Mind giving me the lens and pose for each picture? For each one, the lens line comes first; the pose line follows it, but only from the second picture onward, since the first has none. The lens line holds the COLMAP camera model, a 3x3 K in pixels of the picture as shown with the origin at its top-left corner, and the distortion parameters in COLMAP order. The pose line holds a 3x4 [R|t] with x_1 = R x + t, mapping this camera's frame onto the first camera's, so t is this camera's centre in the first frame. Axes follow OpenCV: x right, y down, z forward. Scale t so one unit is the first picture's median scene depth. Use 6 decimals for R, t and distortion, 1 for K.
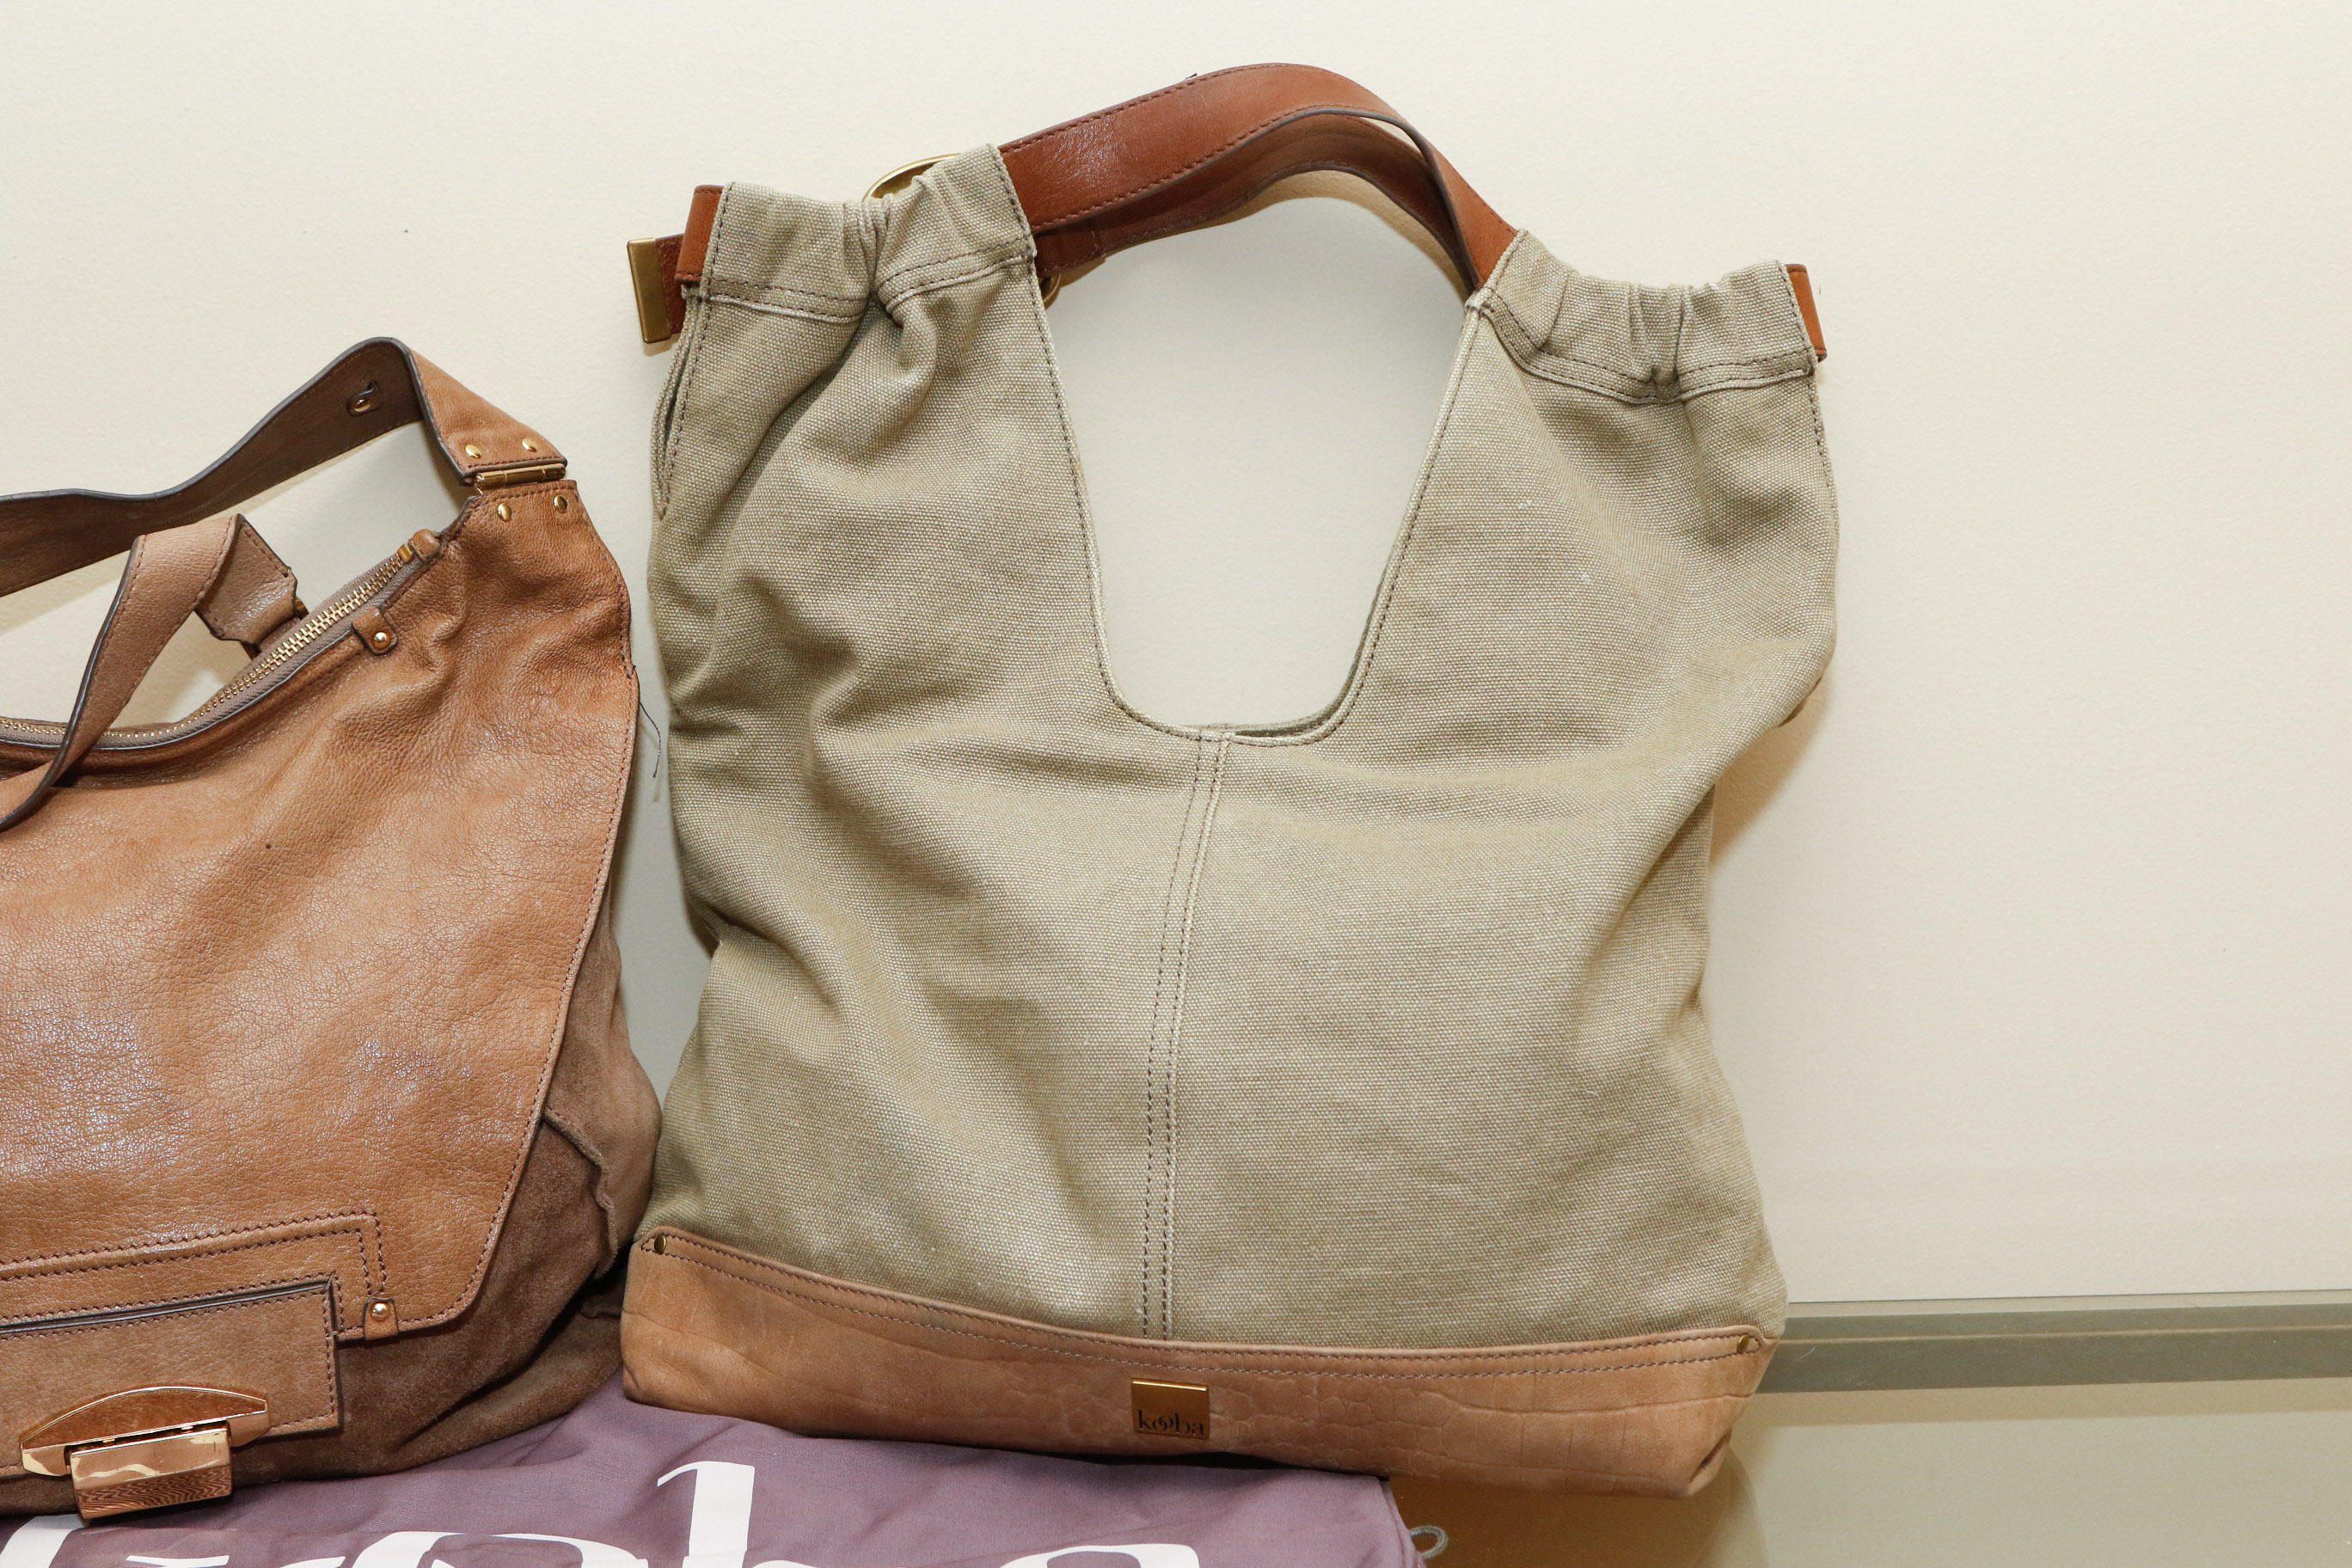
lens RADIAL K [[3413.1, 0, 1179.4], [0, 3413.1, 775.1], [0, 0, 1]] dist [-0.038055, 0.000000]
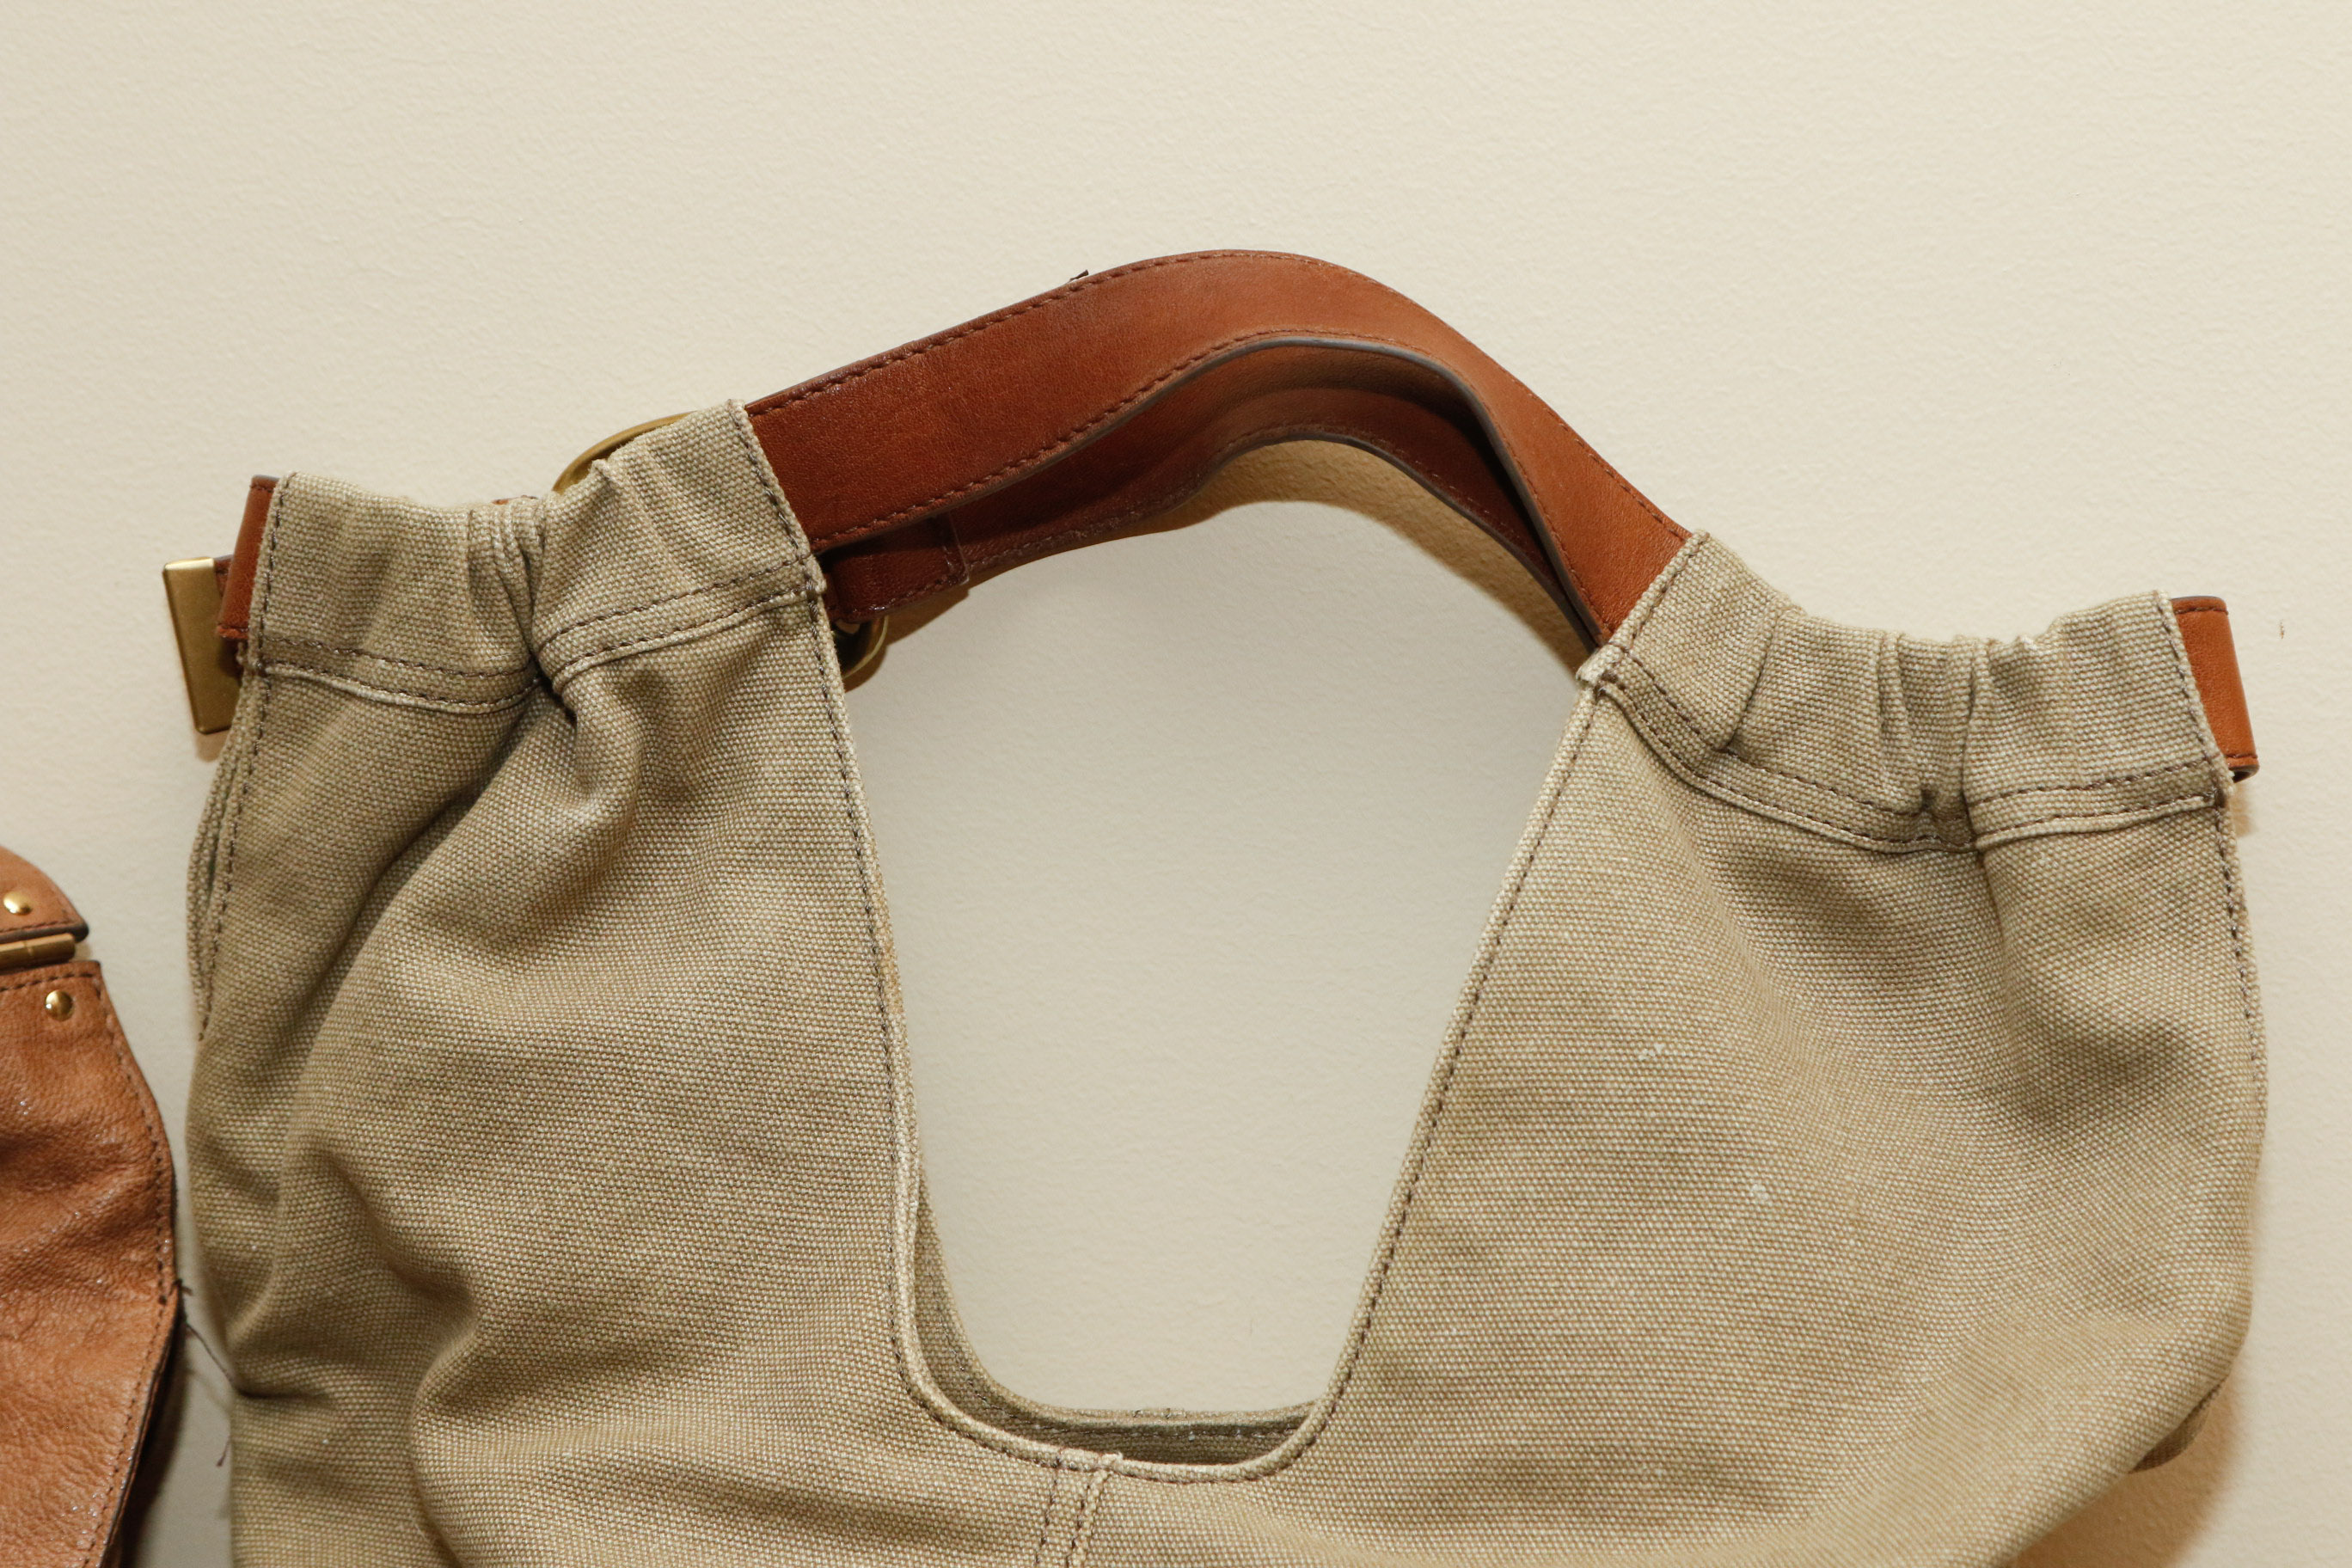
lens RADIAL K [[4636.9, 0, 1182.2], [0, 4636.9, 780.7], [0, 0, 1]] dist [0.058543, 0.000000]
pose [[0.975089, 0.006953, -0.221706, 0.192736], [-0.014449, 0.999377, -0.032208, -0.097899], [0.221344, 0.034609, 0.974582, 0.260434]]
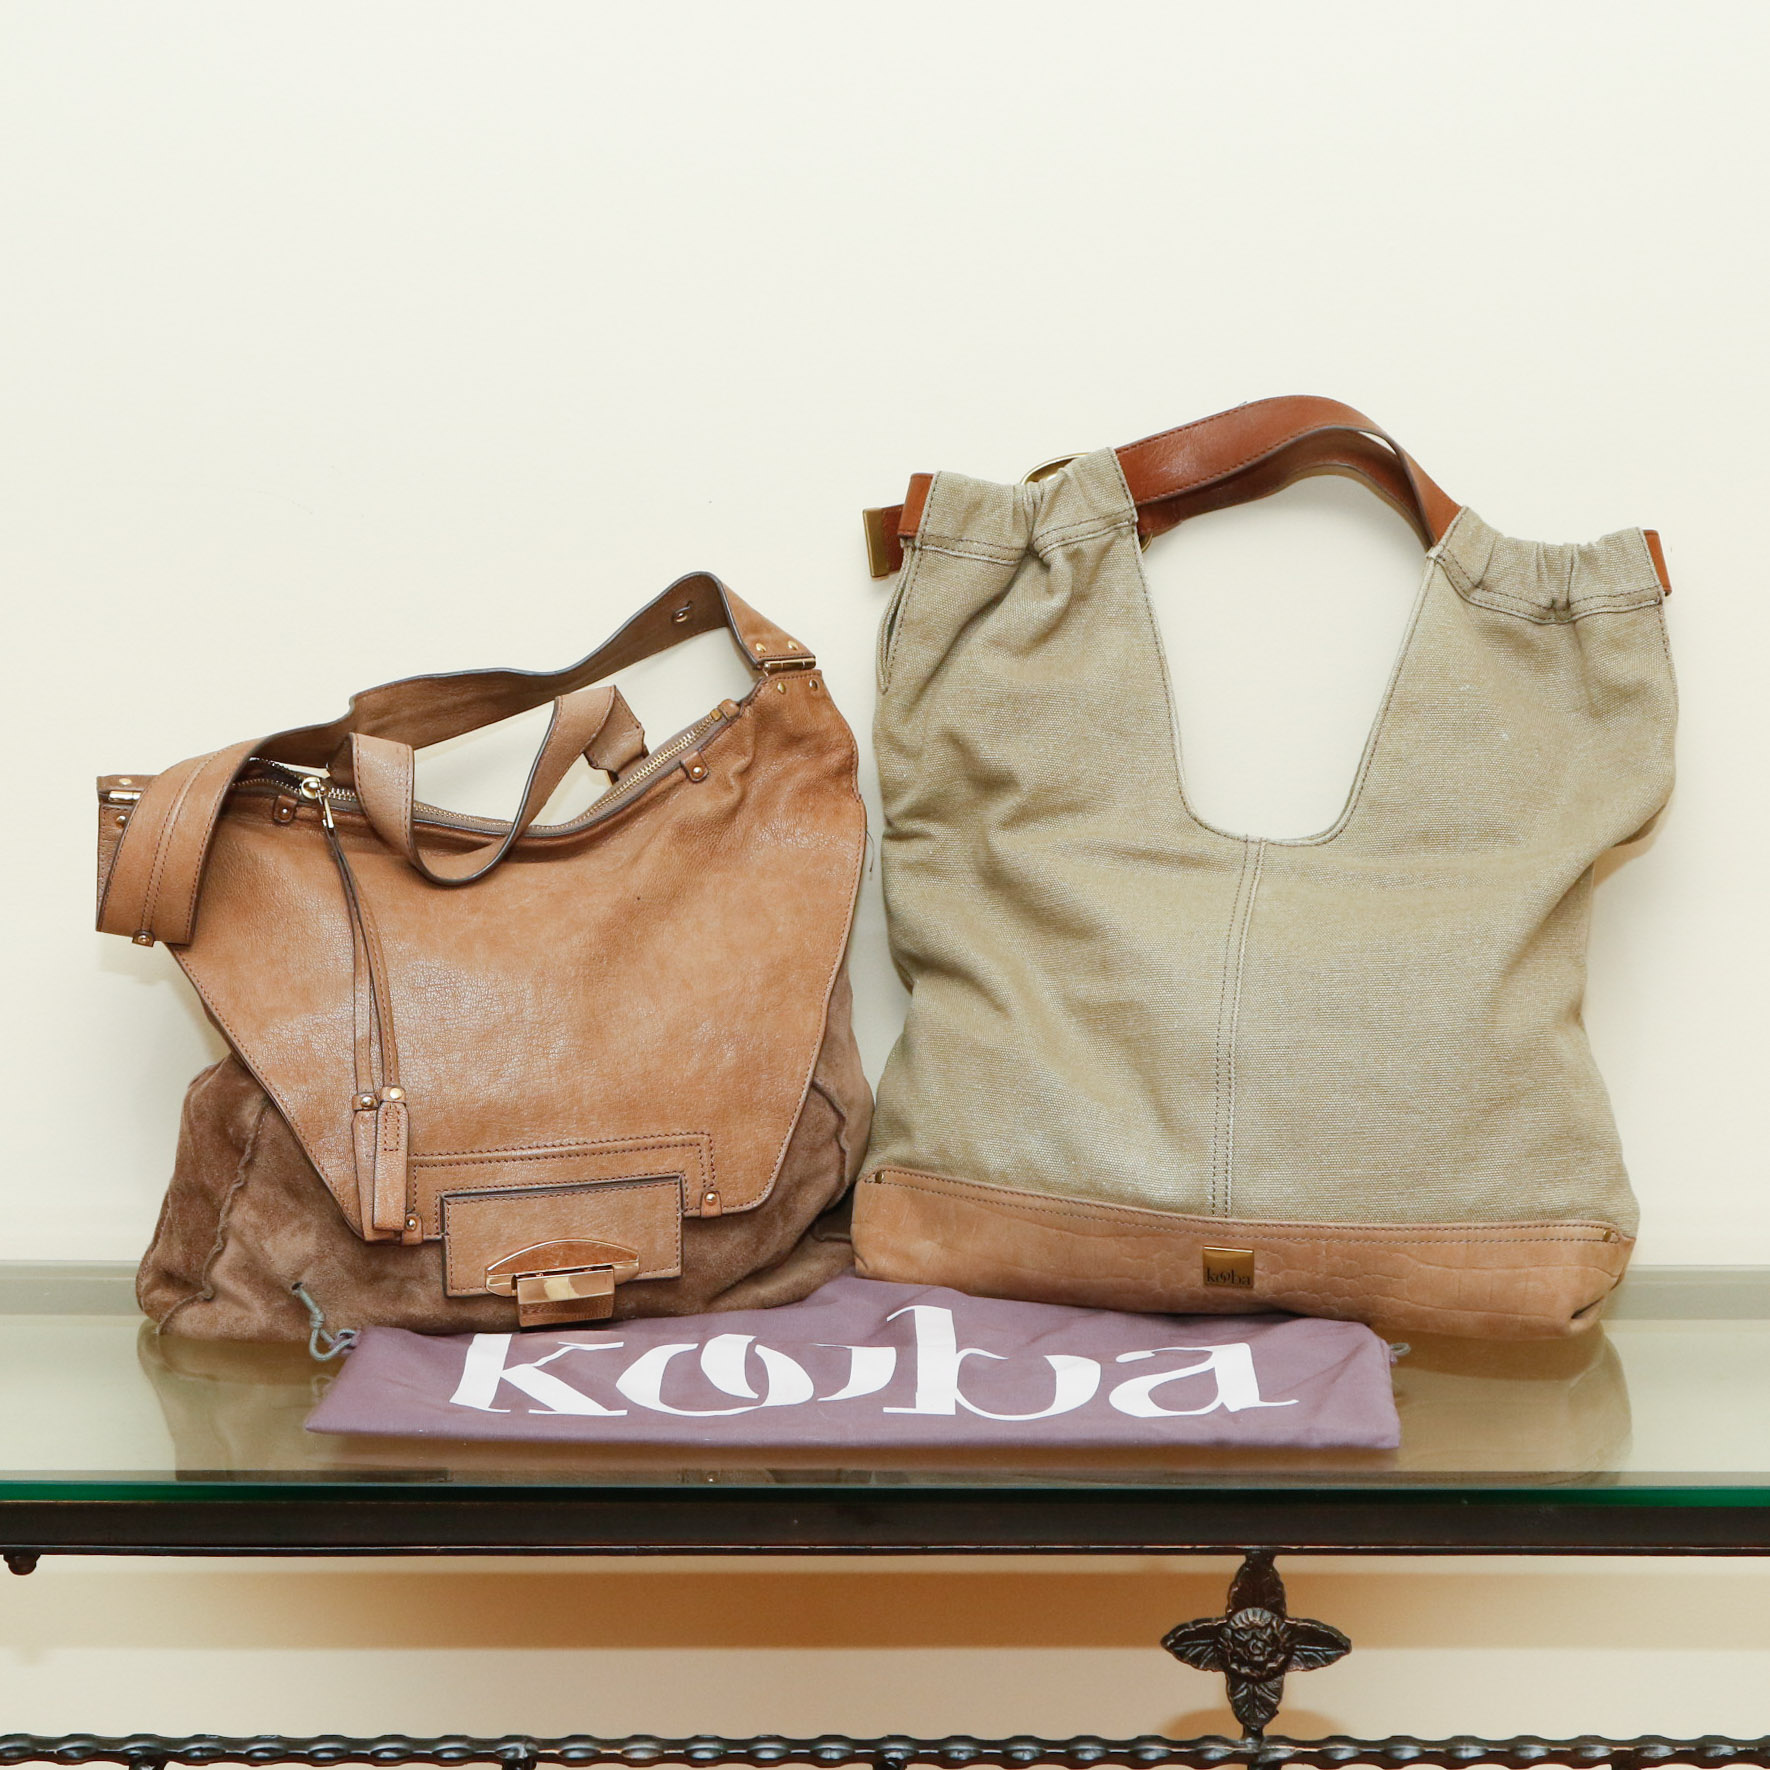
lens RADIAL K [[4369.6, 0, 886.8], [0, 4369.6, 888.3], [0, 0, 1]] dist [-0.014150, 0.000000]
pose [[0.998982, 0.009812, -0.044033, -0.067008], [-0.013200, 0.996918, -0.077330, 0.160399], [0.043139, 0.077833, 0.996033, -0.915680]]
